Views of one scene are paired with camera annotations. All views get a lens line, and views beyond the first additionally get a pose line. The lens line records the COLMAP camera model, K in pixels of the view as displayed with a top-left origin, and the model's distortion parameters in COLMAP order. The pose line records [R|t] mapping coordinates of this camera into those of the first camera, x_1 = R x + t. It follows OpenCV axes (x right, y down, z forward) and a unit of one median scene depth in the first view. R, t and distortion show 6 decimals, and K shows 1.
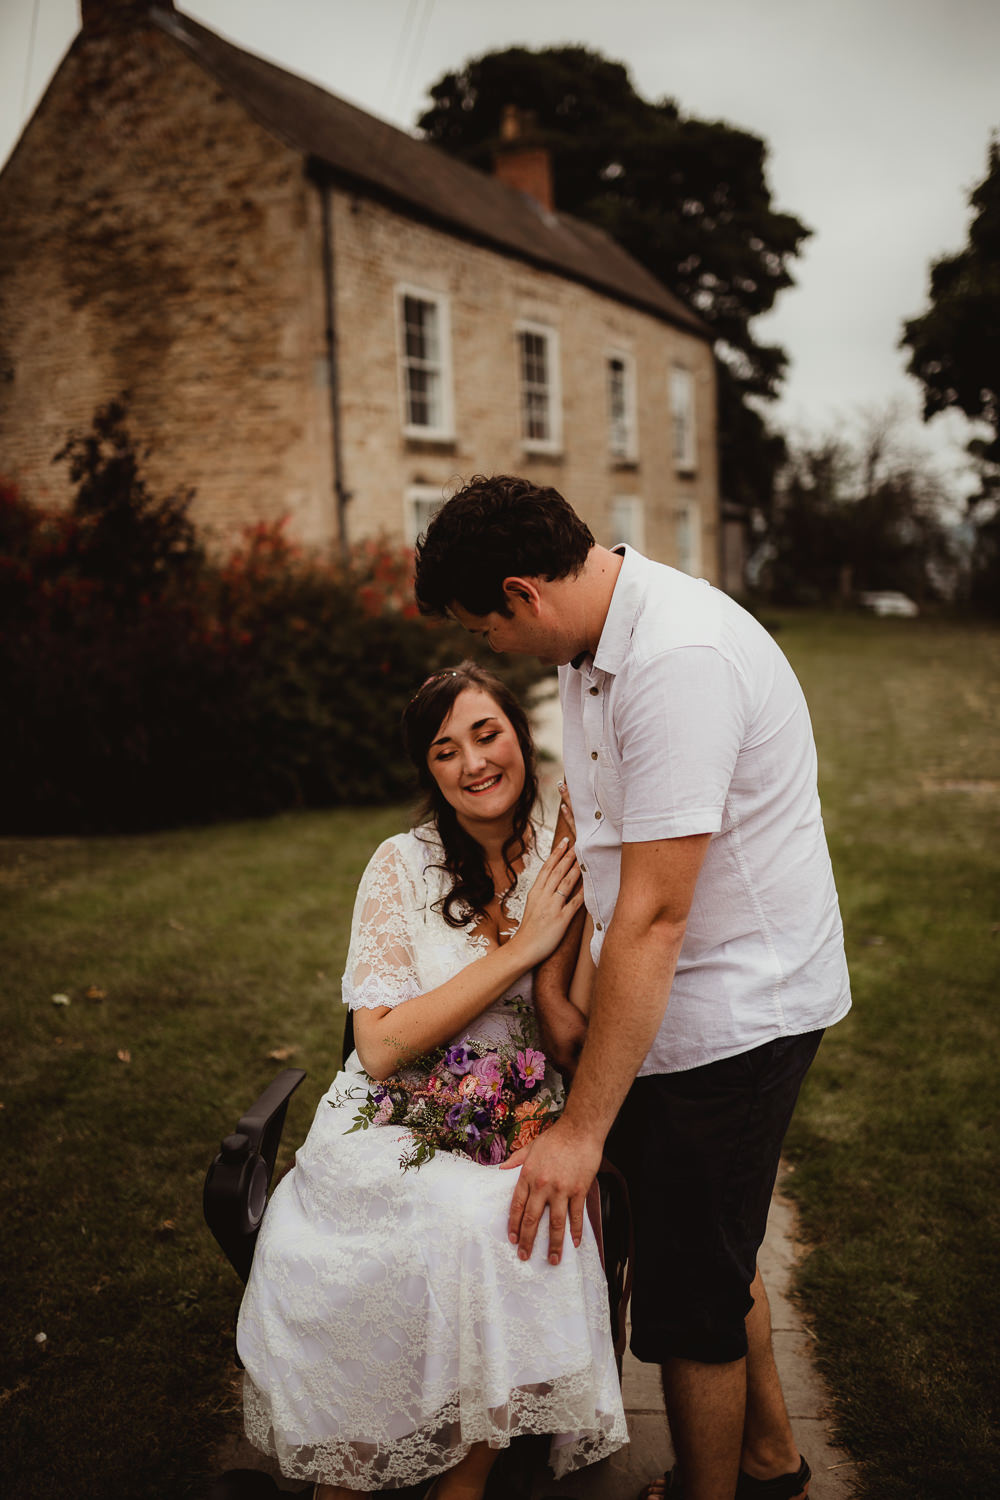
lens RADIAL K [[1521.4, 0, 500.0], [0, 1521.4, 750.0], [0, 0, 1]] dist [-0.043487, 0.043236]
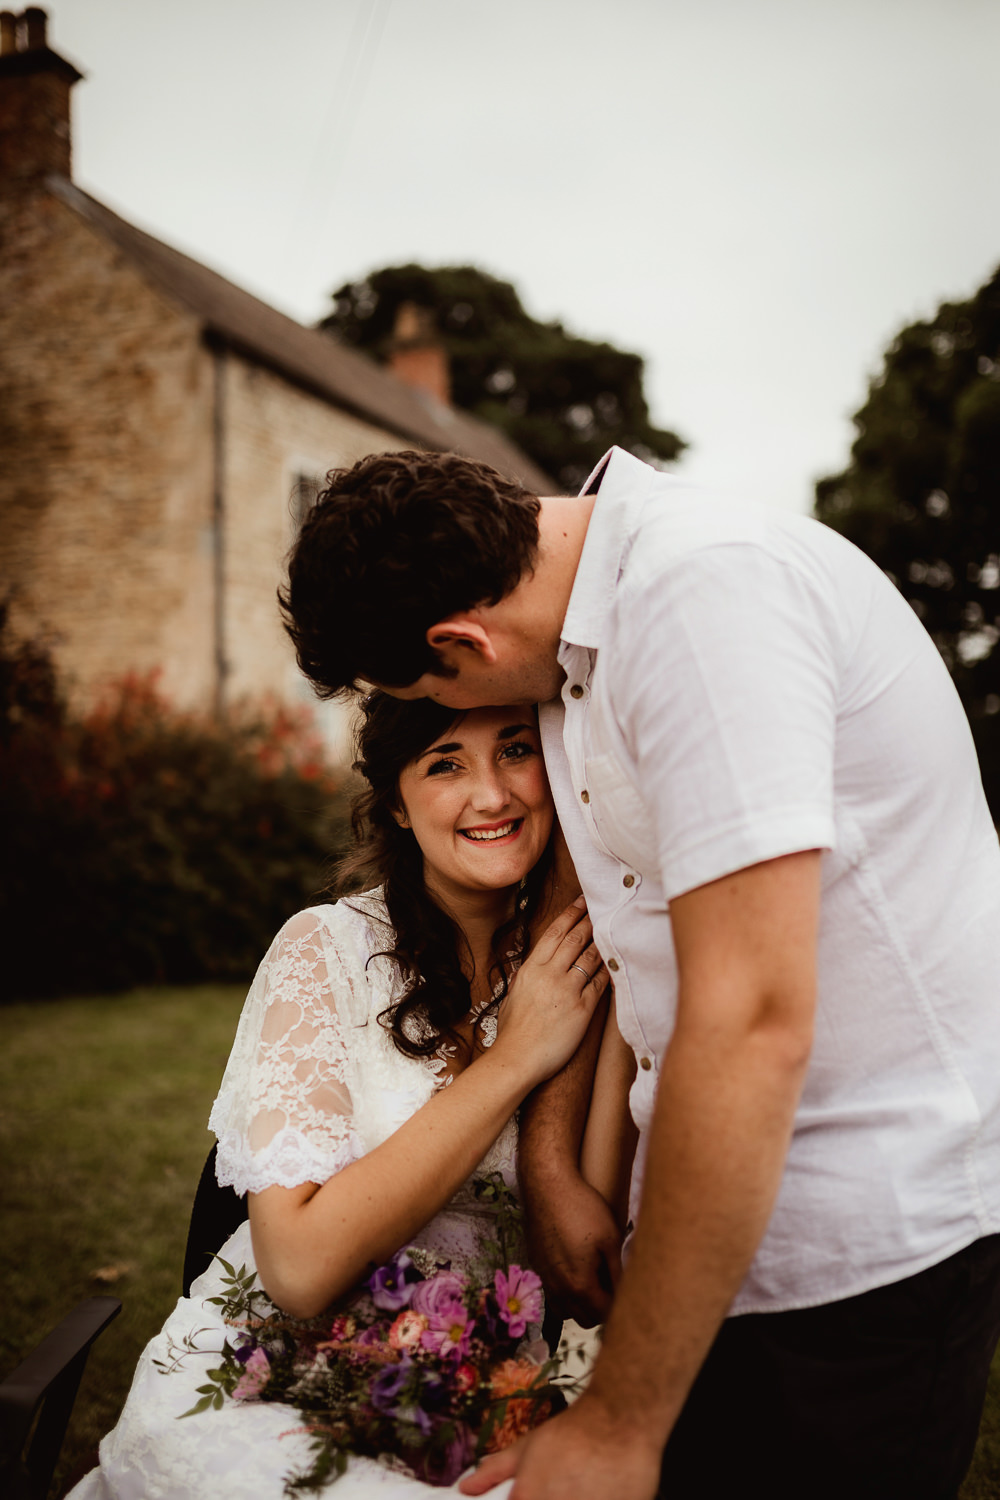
lens RADIAL K [[1486.5, 0, 443.2], [0, 1486.5, 754.9], [0, 0, 1]] dist [-0.050255, 0.091730]
pose [[0.998458, 0.030645, 0.046291, -0.016223], [-0.023631, 0.989134, -0.145107, 0.037233], [-0.050235, 0.143789, 0.988333, 0.178229]]
